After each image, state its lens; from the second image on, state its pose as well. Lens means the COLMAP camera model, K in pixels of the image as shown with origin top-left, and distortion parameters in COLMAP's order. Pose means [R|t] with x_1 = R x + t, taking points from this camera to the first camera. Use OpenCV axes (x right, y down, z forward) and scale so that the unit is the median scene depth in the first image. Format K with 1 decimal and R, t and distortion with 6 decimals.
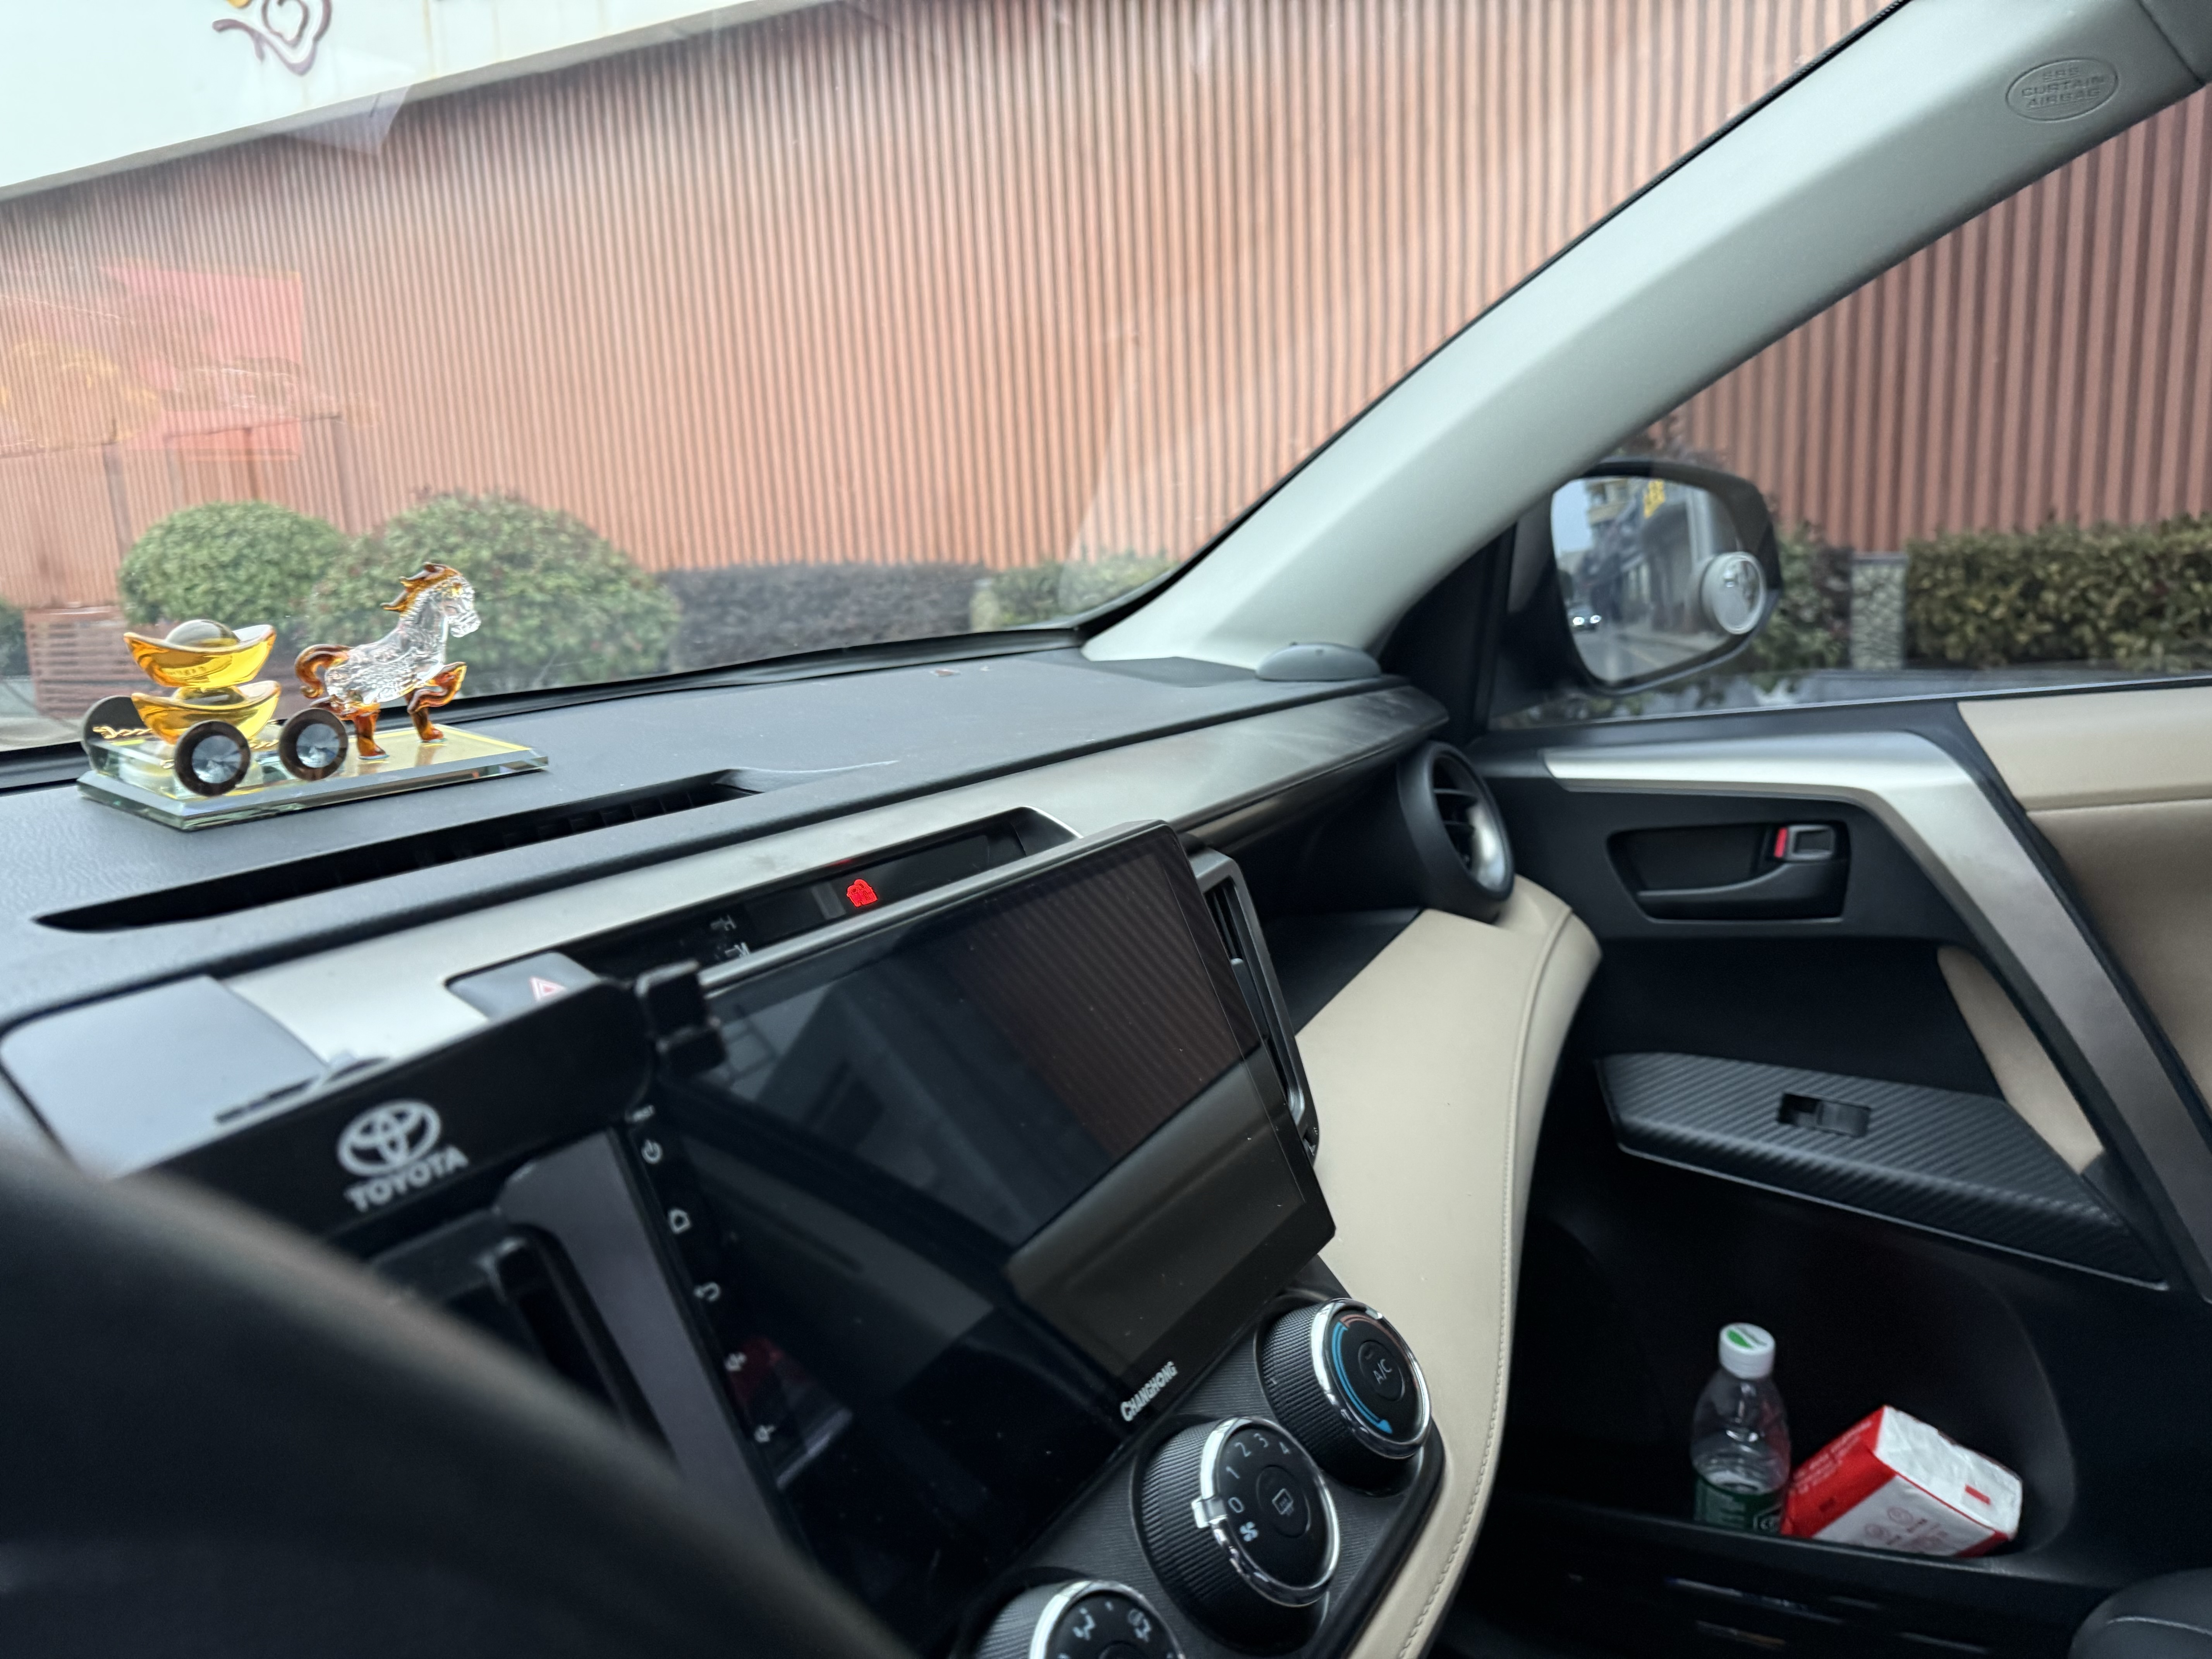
lens RADIAL K [[1575.8, 0, 1083.2], [0, 1575.8, 827.8], [0, 0, 1]] dist [0.000899, -0.011390]
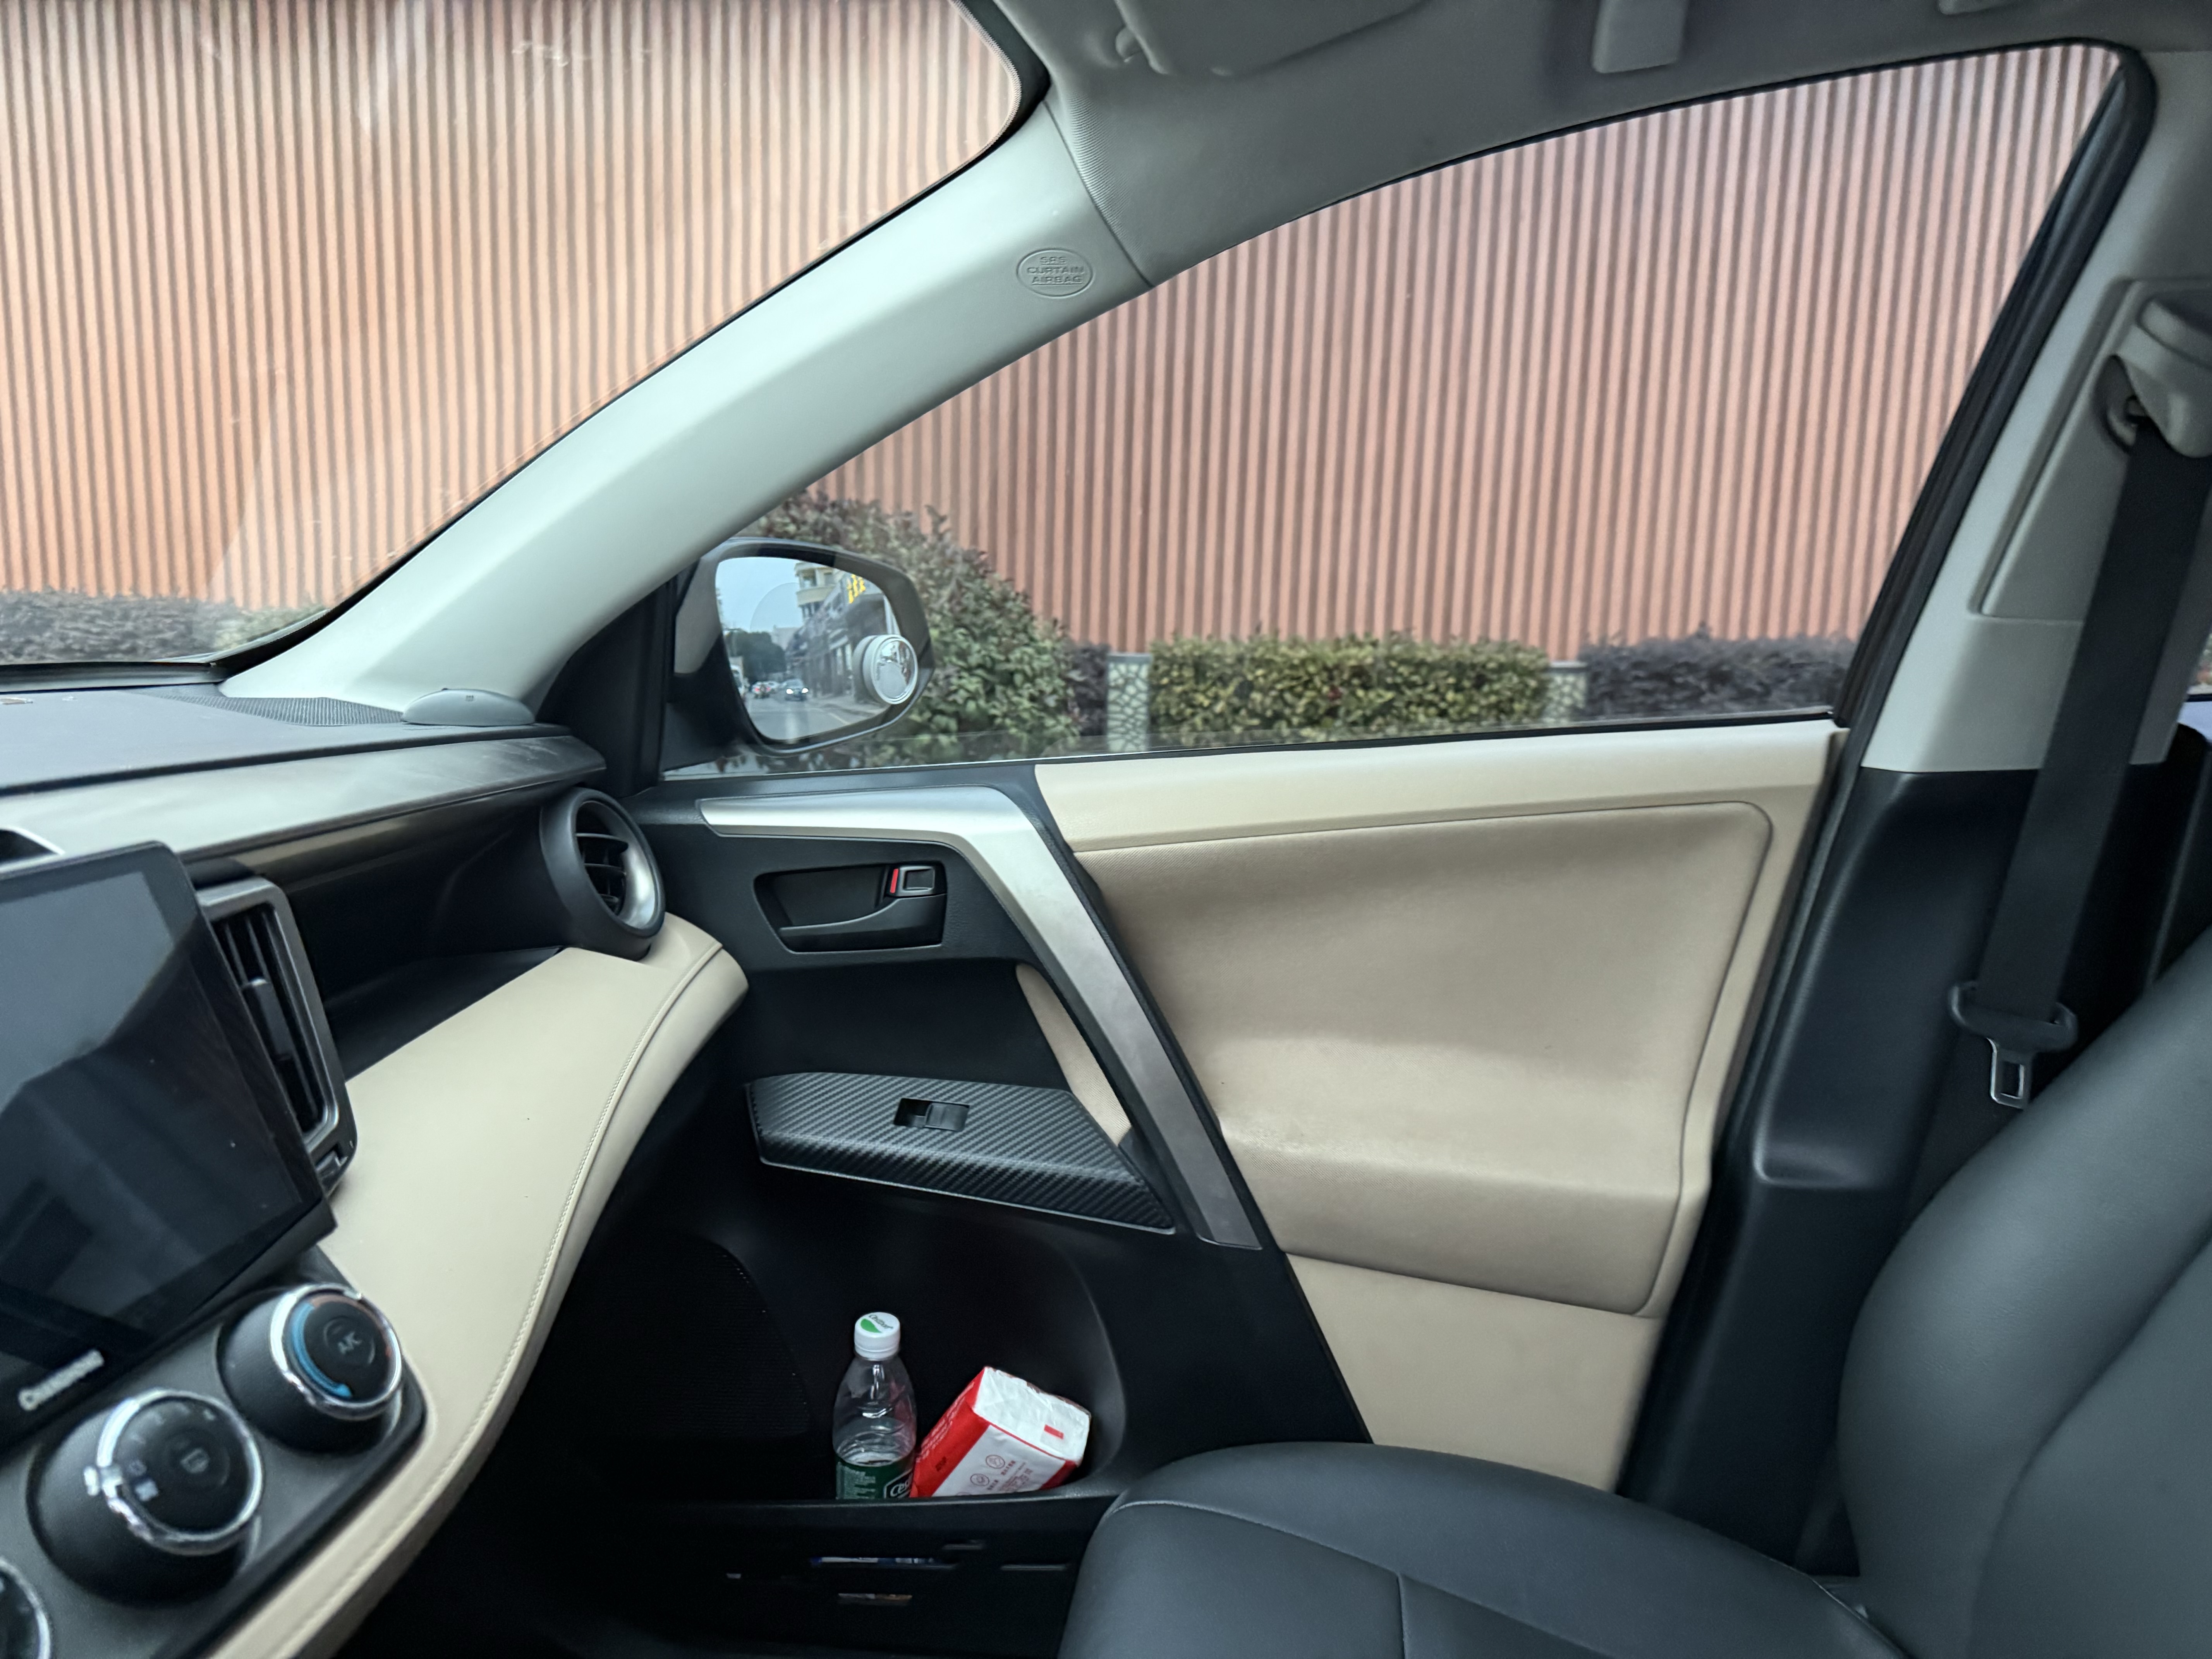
lens RADIAL K [[1543.9, 0, 1102.0], [0, 1543.9, 822.7], [0, 0, 1]] dist [0.112191, -0.164776]
pose [[0.907893, 0.011360, 0.419047, 0.014680], [0.008904, 0.998885, -0.046370, 0.003022], [-0.419107, 0.045830, 0.906780, -0.014977]]
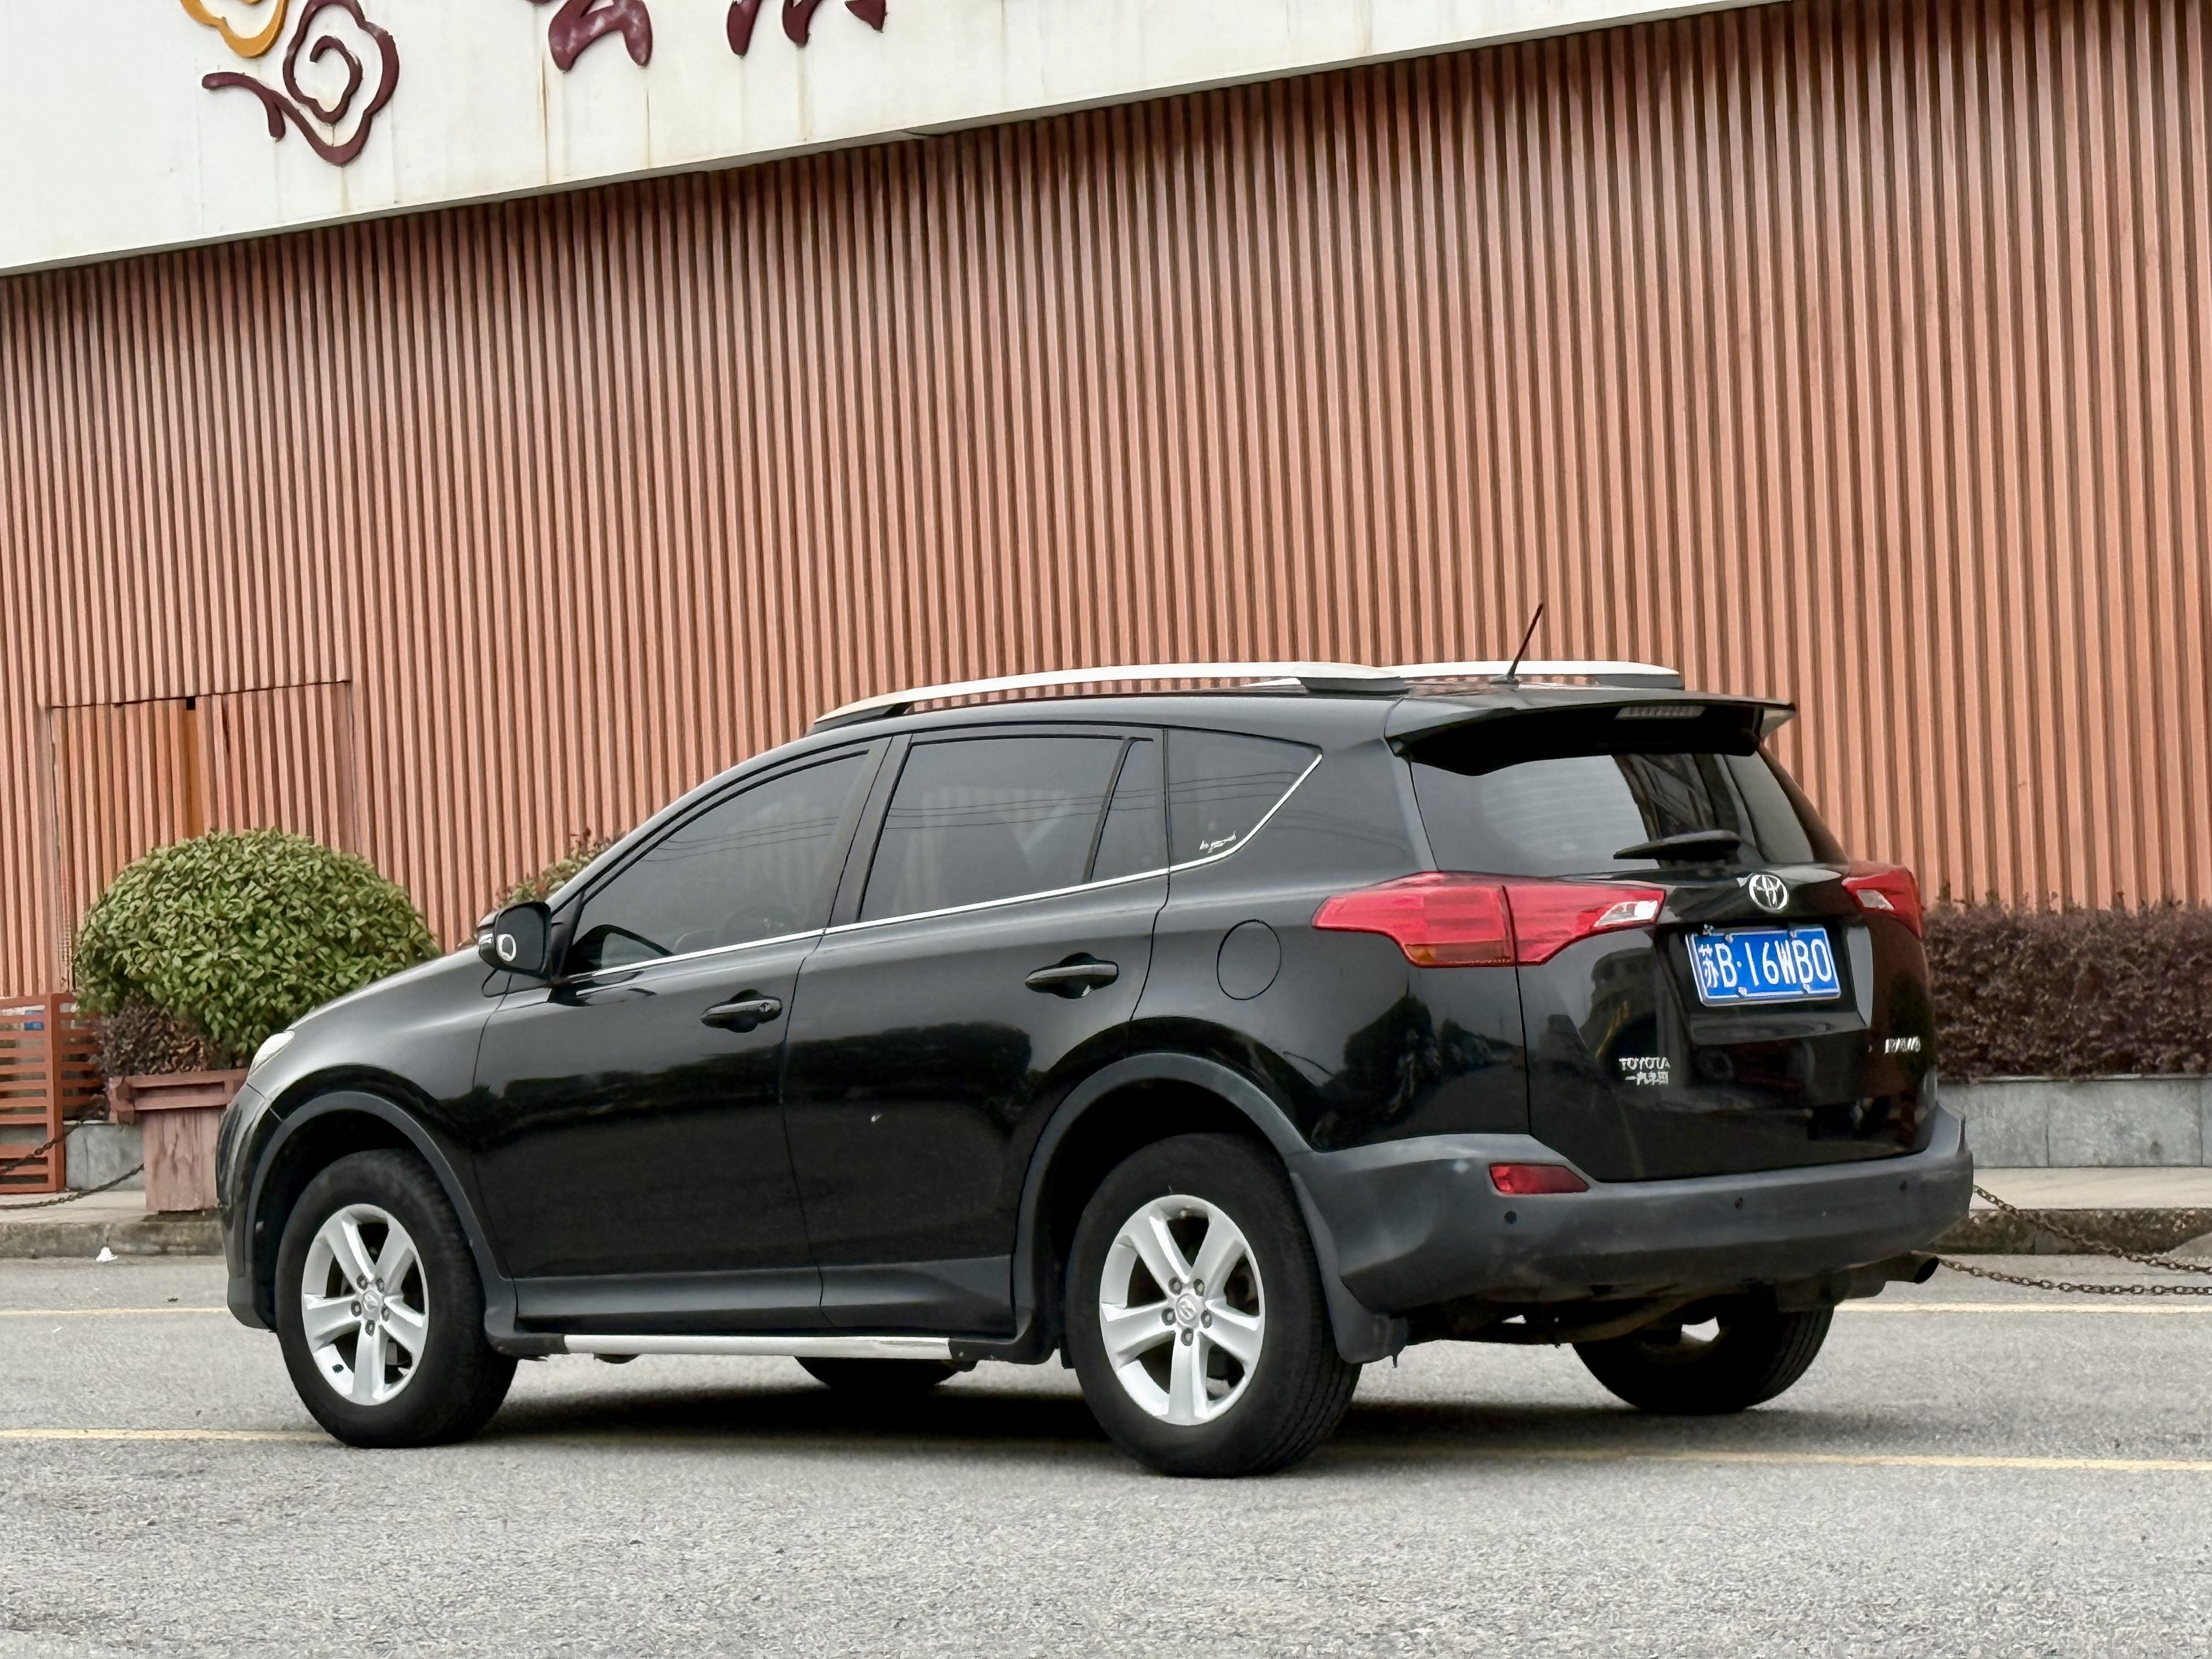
lens RADIAL K [[6050.1, 0, 1106.0], [0, 6050.1, 829.5], [0, 0, 1]] dist [-0.001117, 0.875098]
pose [[0.974911, -0.002607, -0.222582, 0.582980], [-0.038443, 0.982934, -0.179895, 0.357377], [0.219252, 0.183938, 0.958173, -2.058993]]
